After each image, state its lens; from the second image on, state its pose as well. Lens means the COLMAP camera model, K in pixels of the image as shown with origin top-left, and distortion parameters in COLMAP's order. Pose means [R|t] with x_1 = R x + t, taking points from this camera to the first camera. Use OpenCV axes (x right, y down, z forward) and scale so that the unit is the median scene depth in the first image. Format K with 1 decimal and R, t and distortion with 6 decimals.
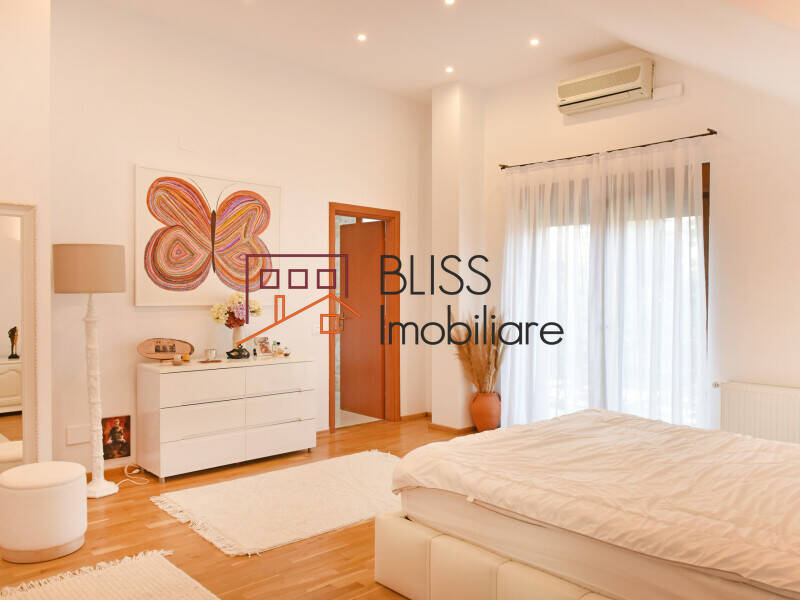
lens RADIAL K [[639.6, 0, 400.0], [0, 639.6, 300.0], [0, 0, 1]] dist [-0.007226, 0.007238]
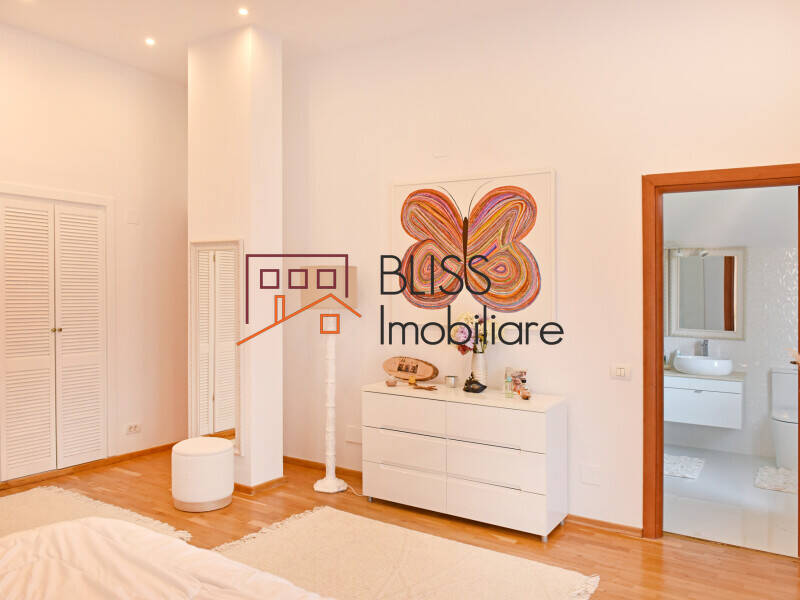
lens RADIAL K [[639.6, 0, 400.0], [0, 639.6, 300.0], [0, 0, 1]] dist [-0.007226, 0.007238]
pose [[0.235367, 0.004877, -0.971894, 0.548916], [-0.026246, 0.999655, -0.001340, -0.024641], [0.971552, 0.025824, 0.235414, 0.729115]]
